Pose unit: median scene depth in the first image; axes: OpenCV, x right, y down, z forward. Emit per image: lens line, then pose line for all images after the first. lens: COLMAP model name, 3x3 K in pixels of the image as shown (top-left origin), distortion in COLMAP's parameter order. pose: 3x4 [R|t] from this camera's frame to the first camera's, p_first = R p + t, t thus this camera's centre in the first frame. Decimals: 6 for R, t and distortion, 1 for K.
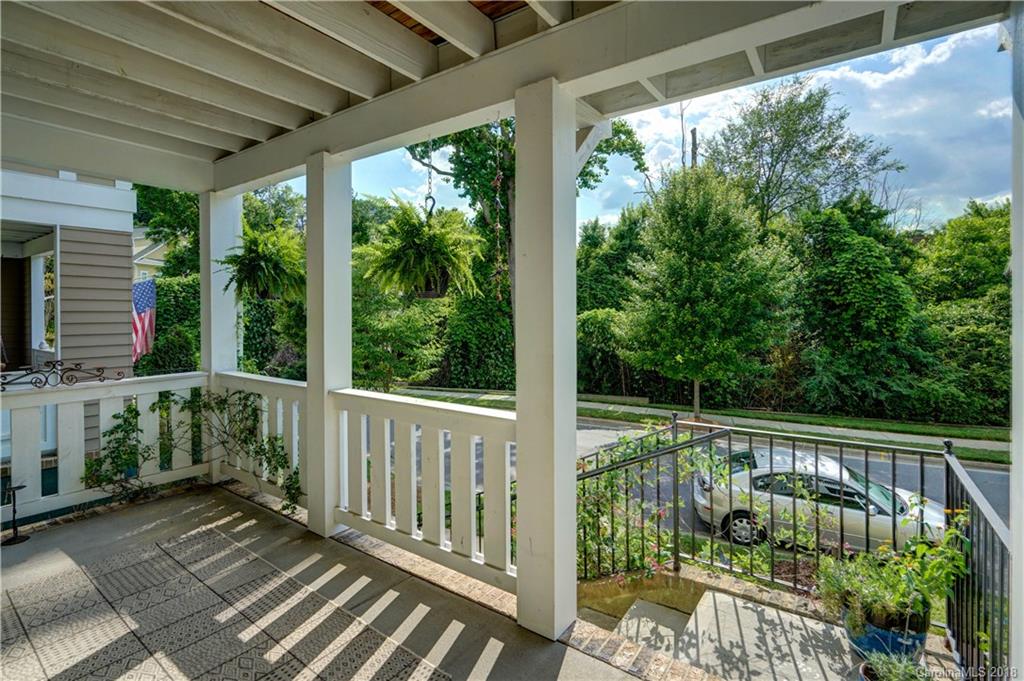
lens RADIAL K [[490.2, 0, 525.2], [0, 490.2, 317.3], [0, 0, 1]] dist [-0.003499, -0.001056]
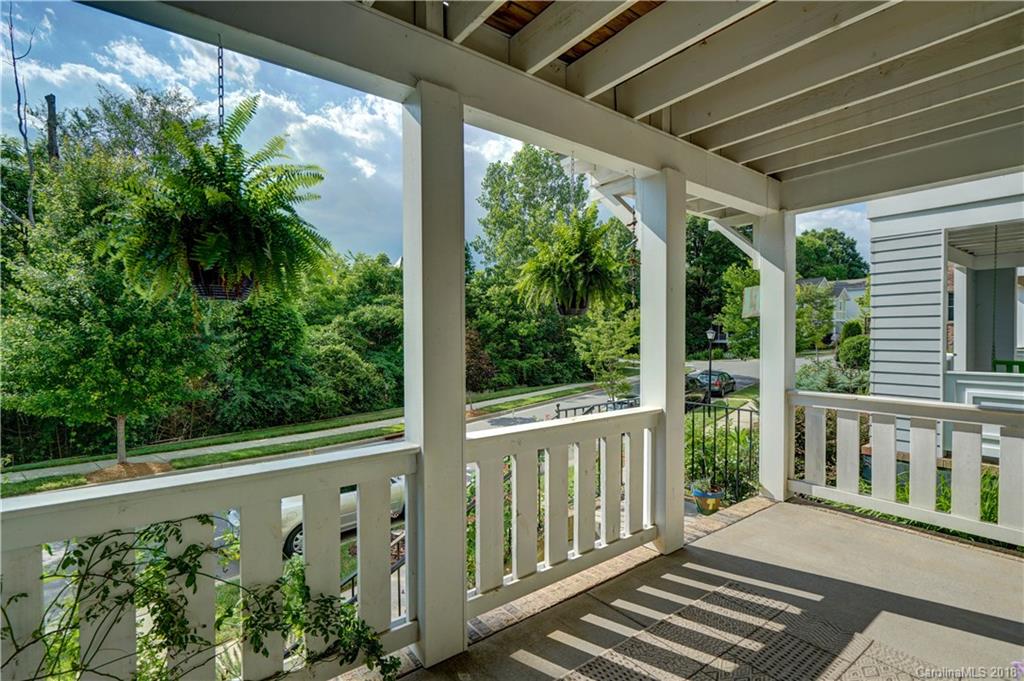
lens RADIAL K [[464.9, 0, 514.7], [0, 464.9, 344.1], [0, 0, 1]] dist [-0.000078, 0.000853]
pose [[0.311564, -0.022257, 0.949965, -0.180495], [0.016546, 0.999701, 0.017996, 0.000248], [-0.950081, 0.010111, 0.311839, 0.129316]]
